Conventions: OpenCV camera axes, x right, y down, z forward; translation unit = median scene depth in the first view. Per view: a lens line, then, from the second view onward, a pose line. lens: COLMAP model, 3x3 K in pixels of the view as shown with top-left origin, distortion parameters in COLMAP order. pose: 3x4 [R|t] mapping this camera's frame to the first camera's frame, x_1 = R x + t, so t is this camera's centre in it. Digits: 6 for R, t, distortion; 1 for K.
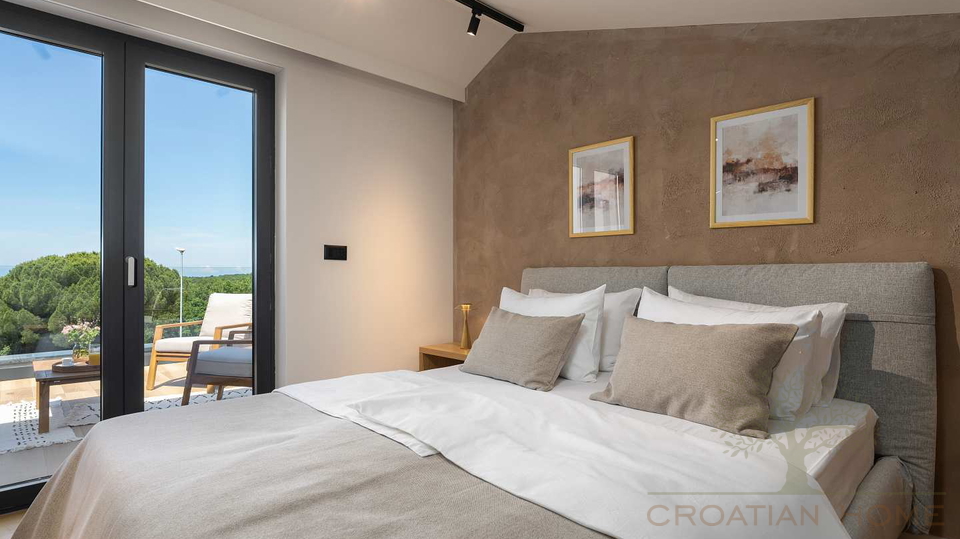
lens RADIAL K [[495.7, 0, 480.6], [0, 495.7, 254.2], [0, 0, 1]] dist [0.001753, 0.000429]
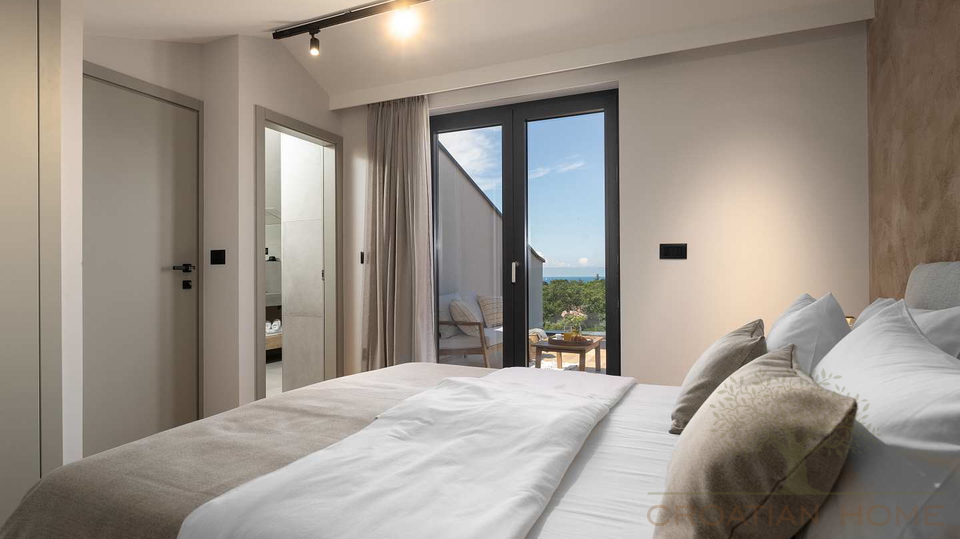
lens RADIAL K [[500.0, 0, 480.0], [0, 500.0, 269.5], [0, 0, 1]] dist [-0.001017, -0.000138]
pose [[0.392623, -0.009417, -0.919651, 0.367615], [0.043066, 0.999039, 0.008155, 0.006027], [0.918691, -0.042807, 0.392651, 0.229080]]
